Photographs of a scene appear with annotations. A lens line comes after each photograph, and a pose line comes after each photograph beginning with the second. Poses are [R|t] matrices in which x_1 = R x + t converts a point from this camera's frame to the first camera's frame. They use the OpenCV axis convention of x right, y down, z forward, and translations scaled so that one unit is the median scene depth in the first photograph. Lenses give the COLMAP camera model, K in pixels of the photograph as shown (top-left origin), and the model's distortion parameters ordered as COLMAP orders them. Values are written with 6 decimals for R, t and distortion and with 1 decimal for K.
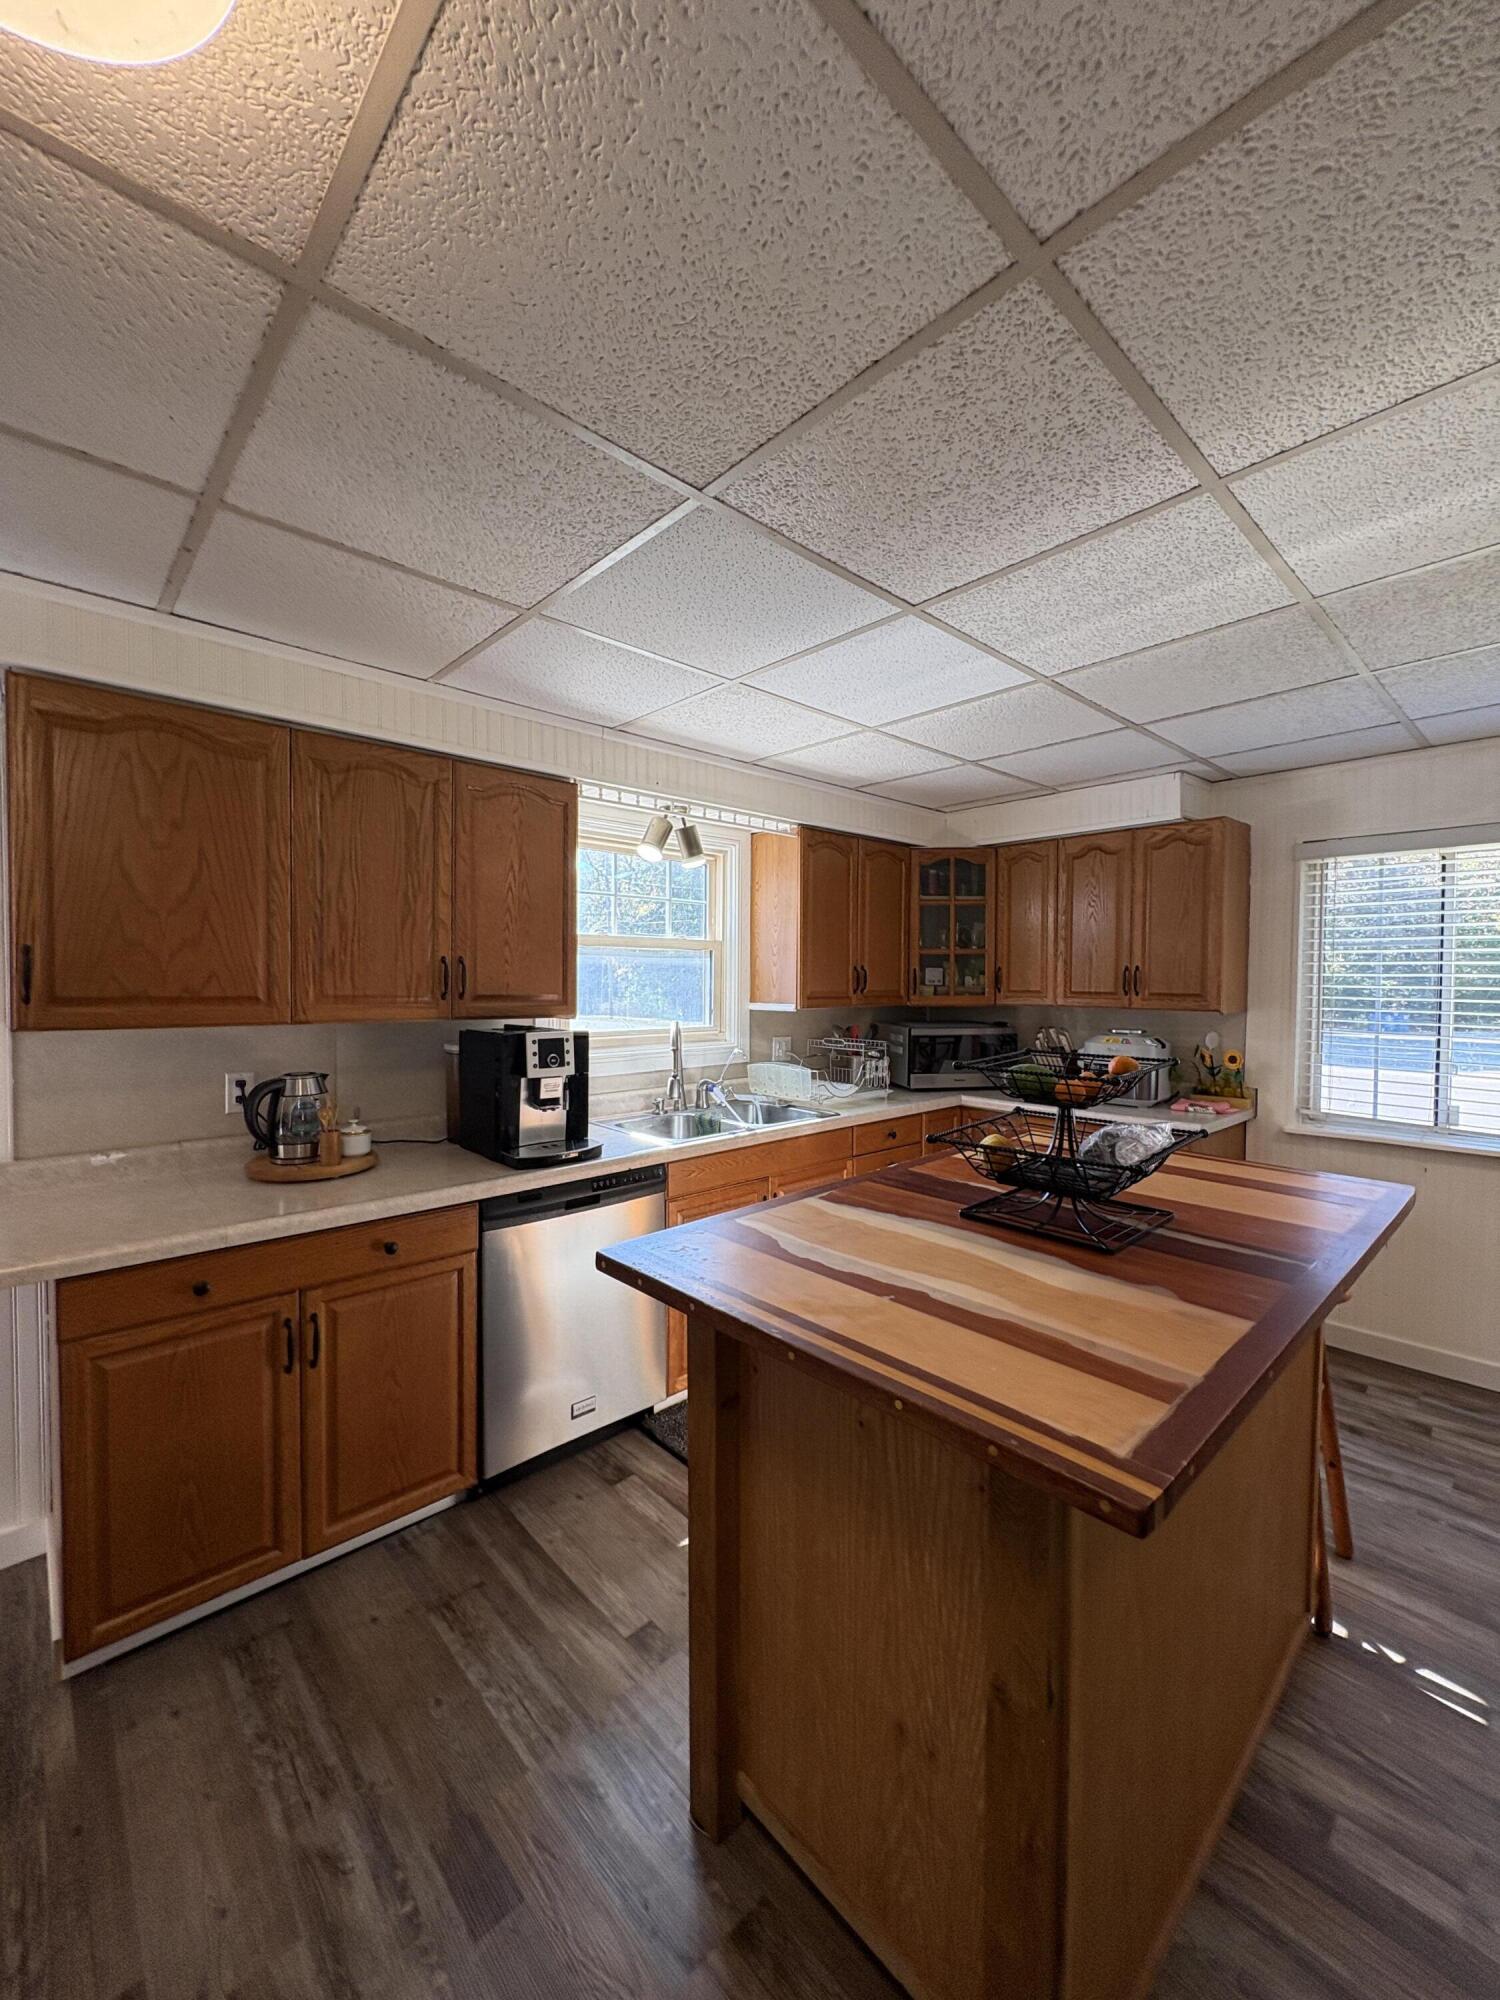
lens RADIAL K [[794.6, 0, 753.1], [0, 794.6, 999.7], [0, 0, 1]] dist [0.001626, -0.001175]
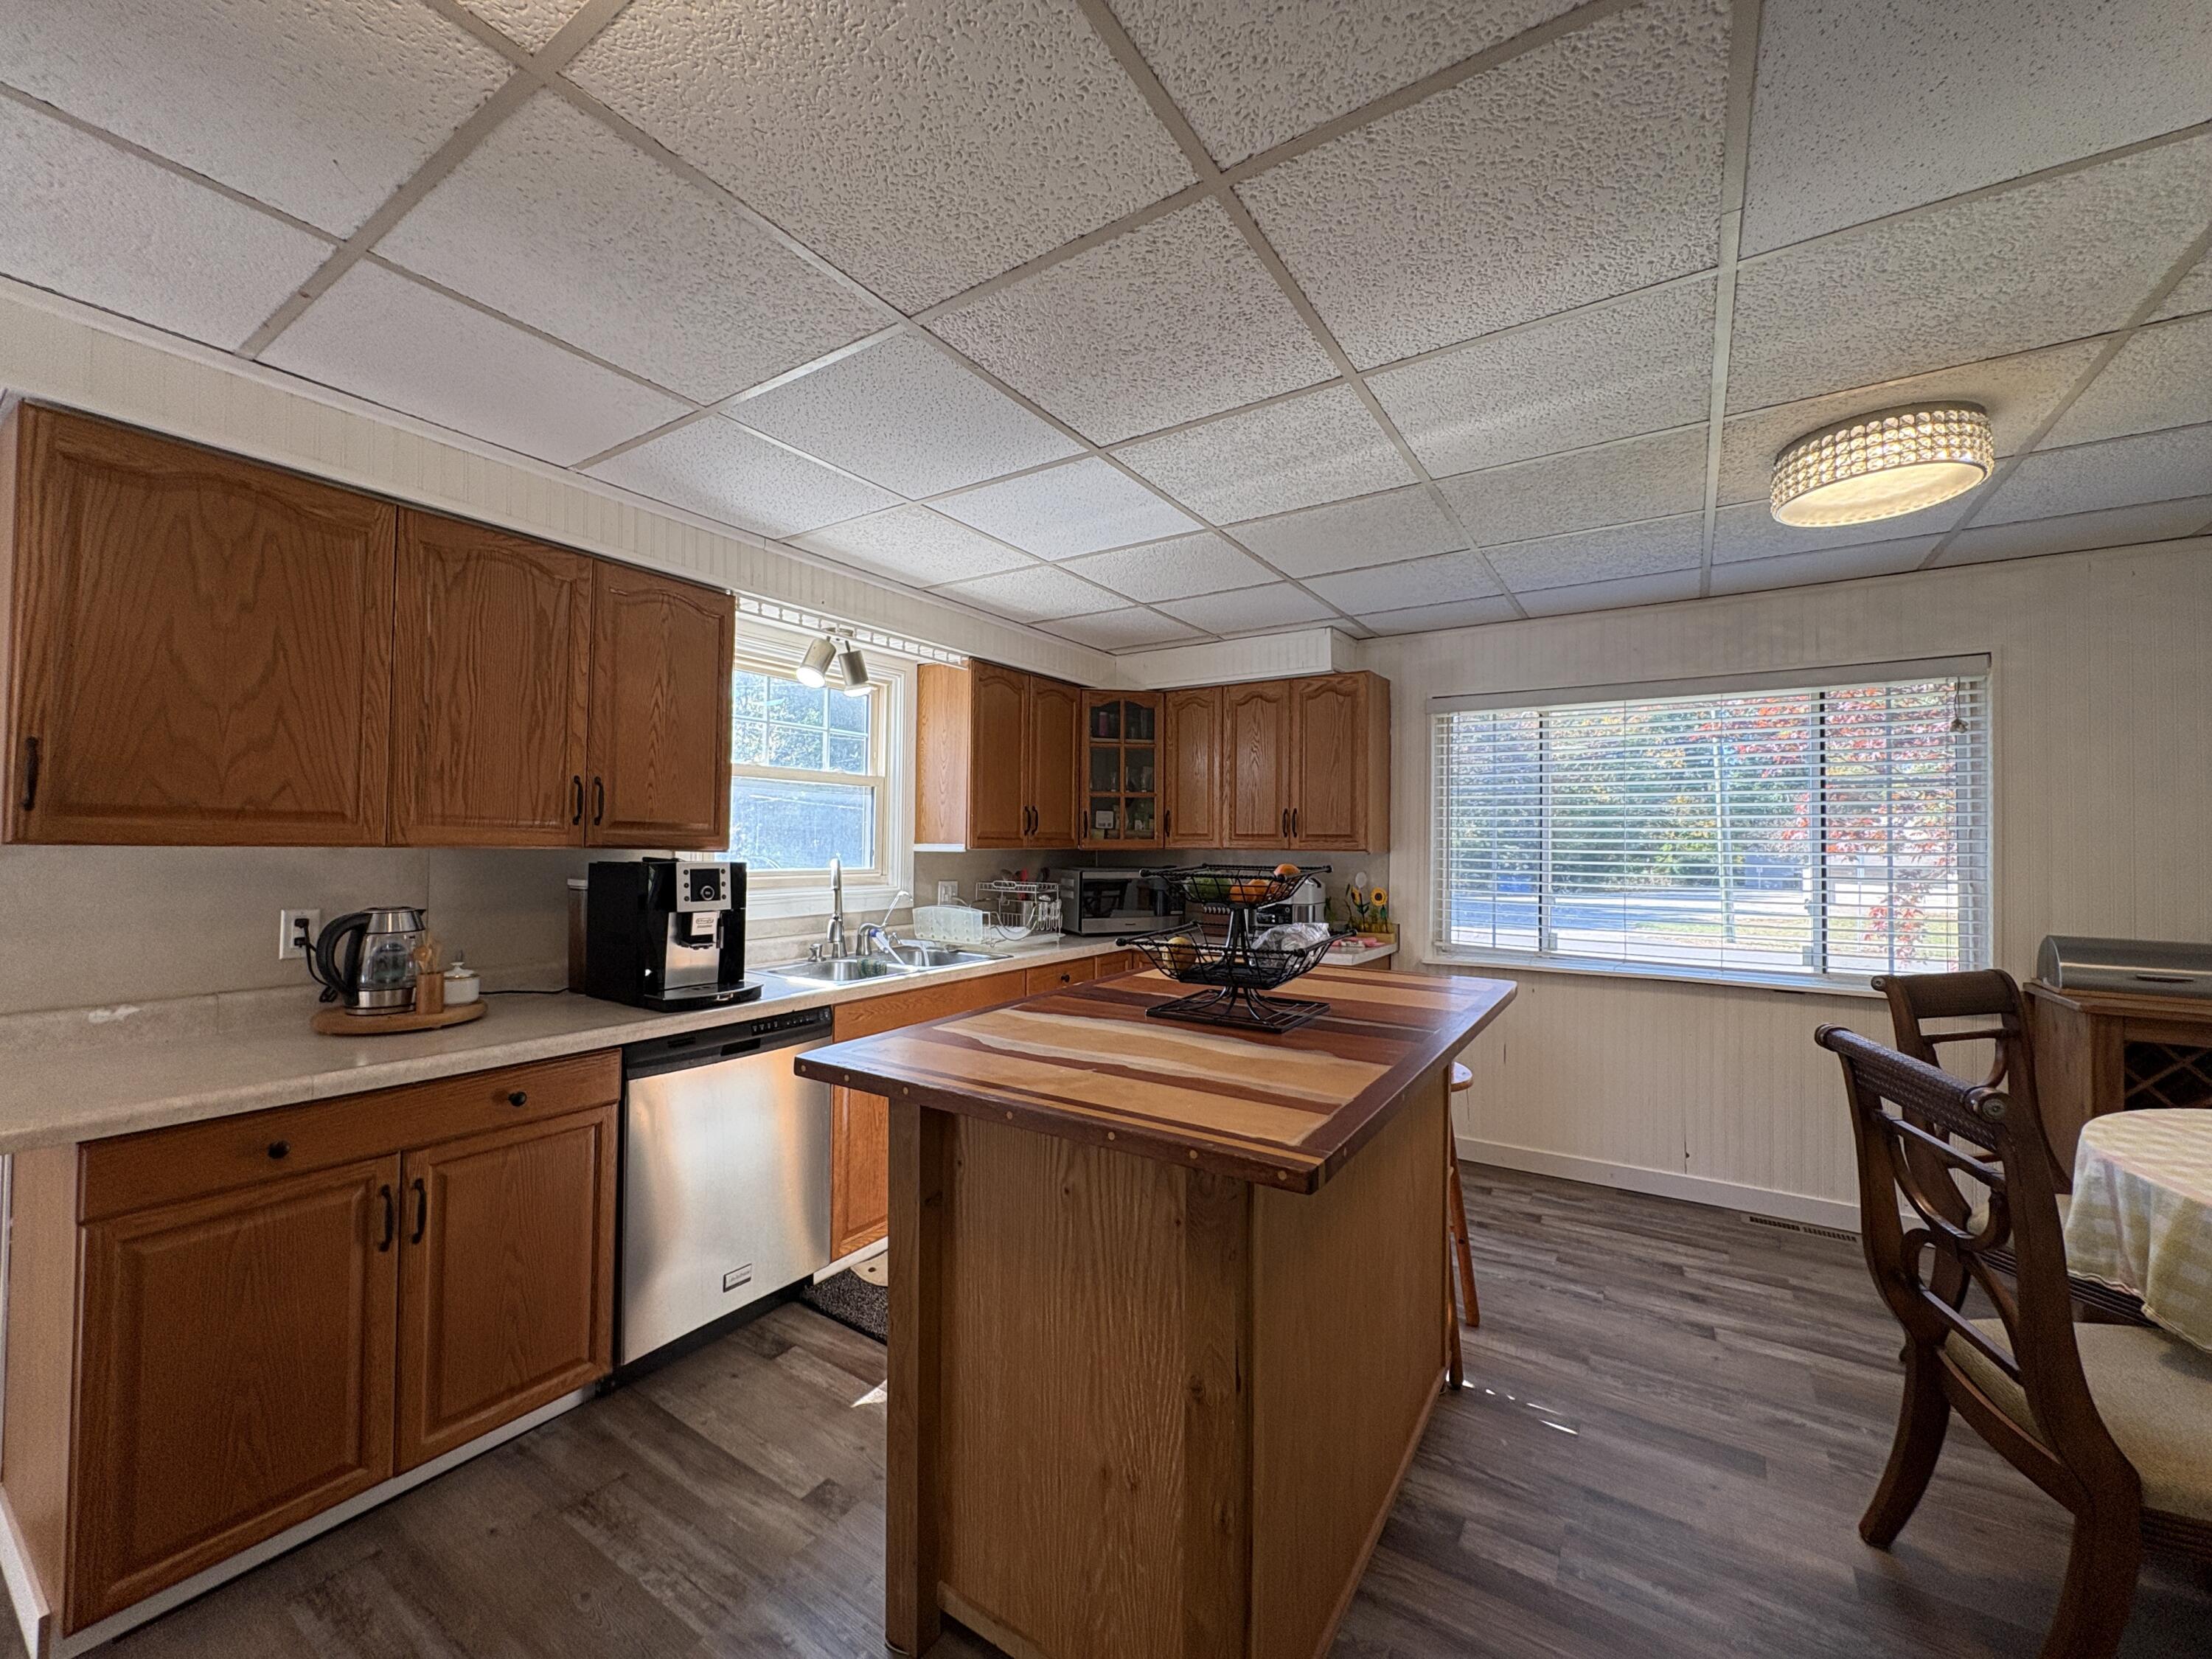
lens RADIAL K [[878.8, 0, 1108.2], [0, 878.8, 827.4], [0, 0, 1]] dist [0.001626, -0.001175]
pose [[0.970766, 0.008086, 0.239891, -0.063439], [0.002400, 0.999055, -0.043388, 0.060546], [-0.240015, 0.042695, 0.969830, -0.118172]]
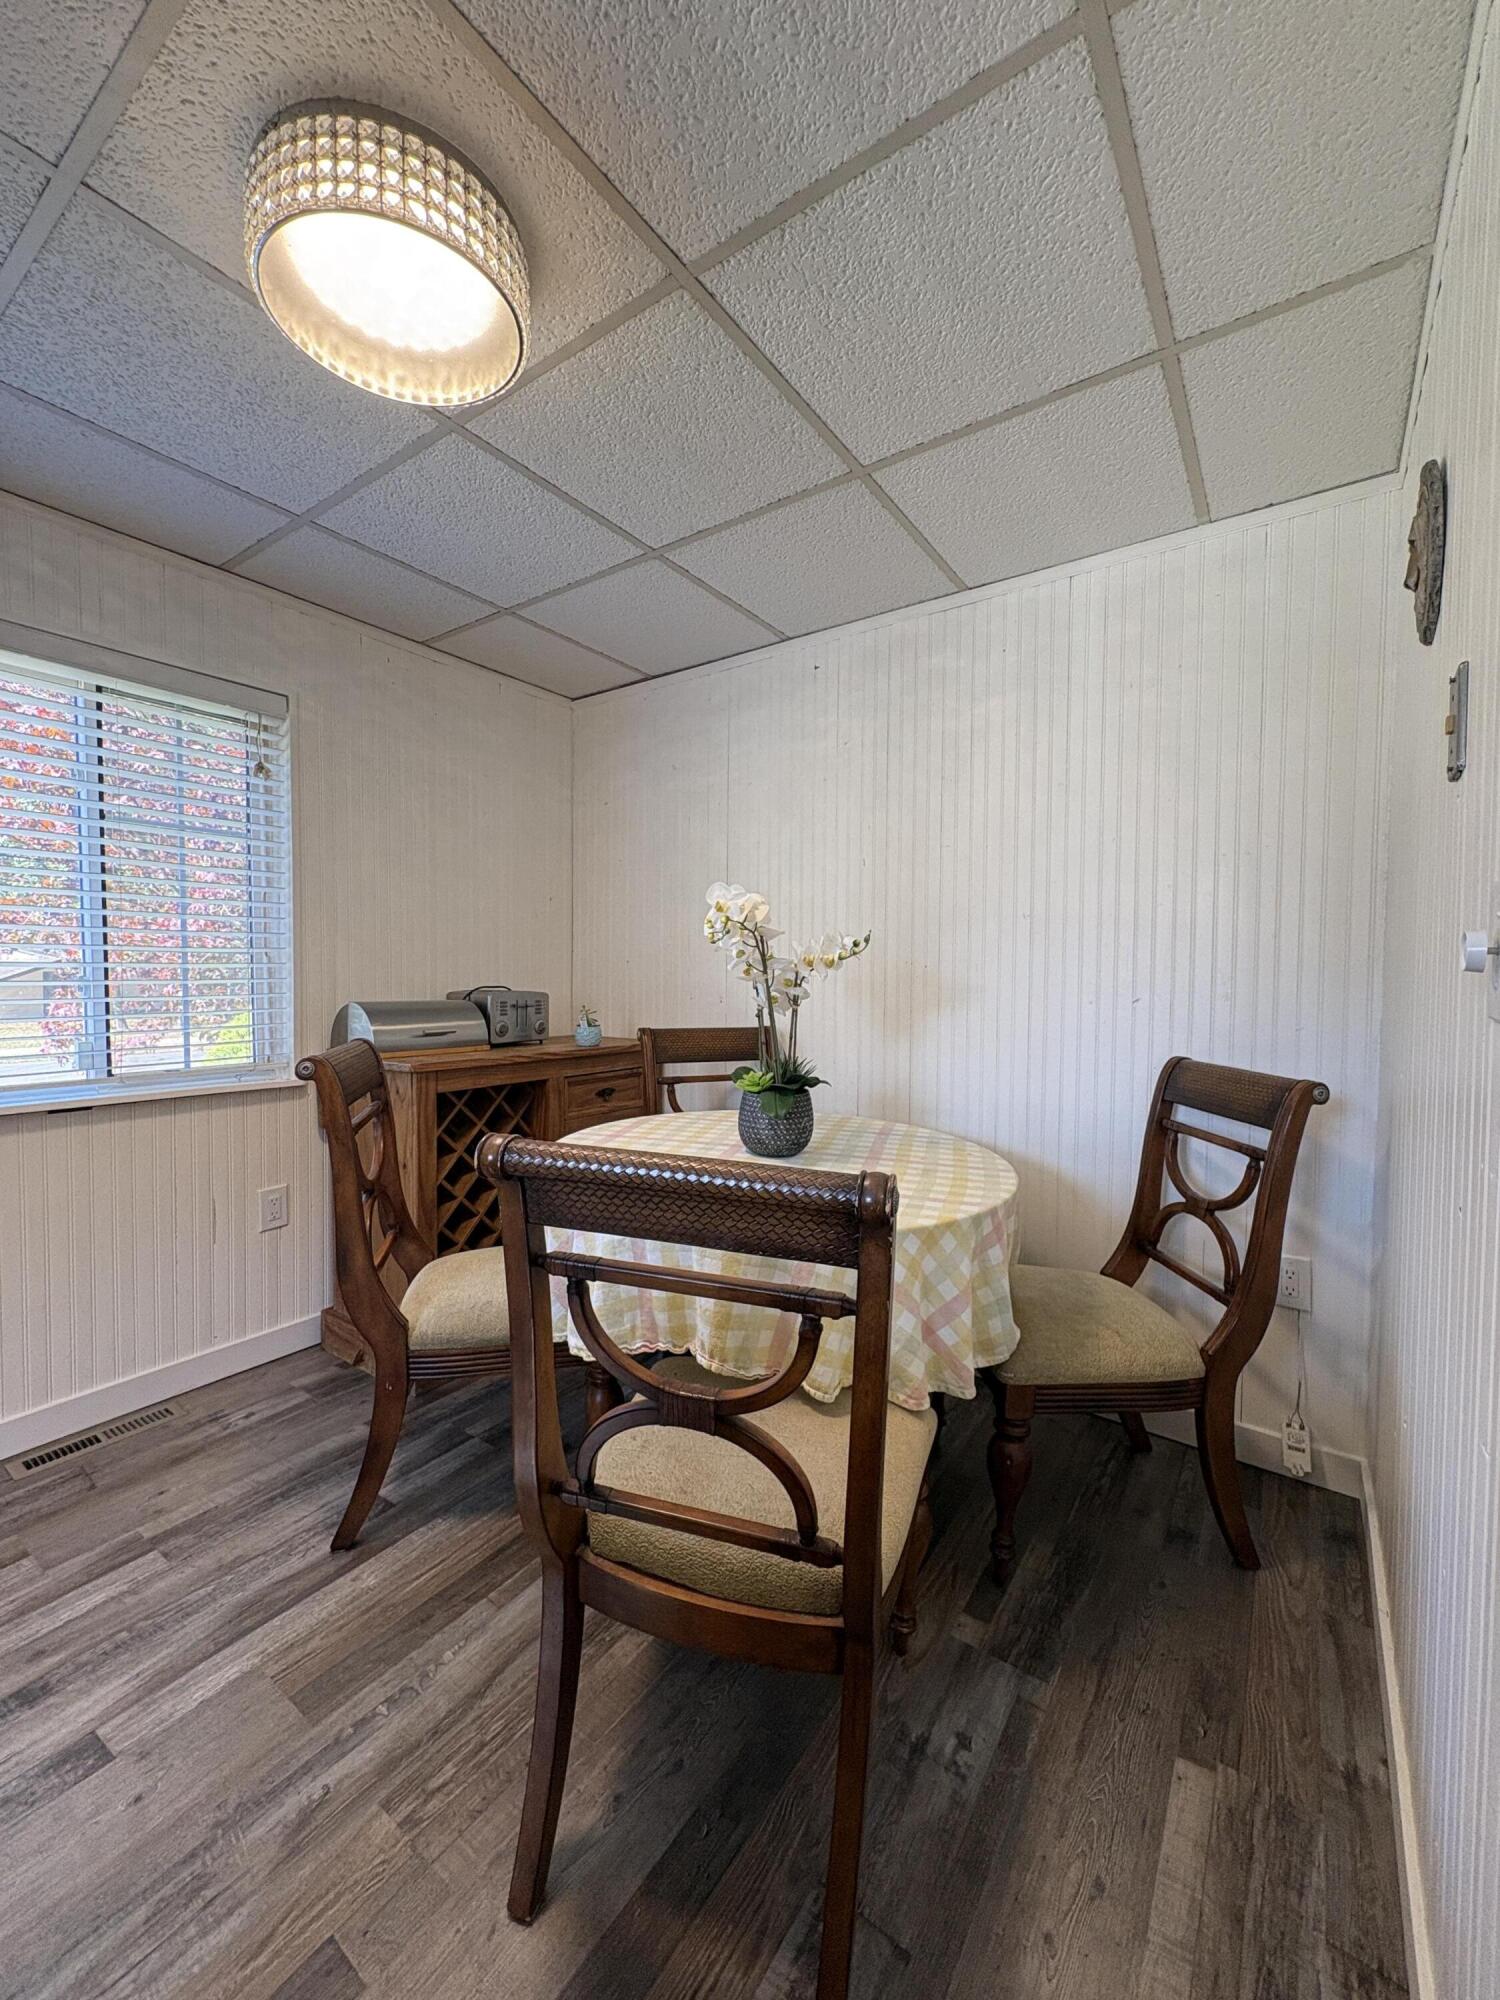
lens RADIAL K [[794.6, 0, 752.9], [0, 794.6, 1000.8], [0, 0, 1]] dist [0.001626, -0.001175]
pose [[-0.210137, -0.037595, 0.976949, 0.431544], [0.020117, 0.998883, 0.042767, 0.140028], [-0.977465, 0.028640, -0.209146, 0.594745]]
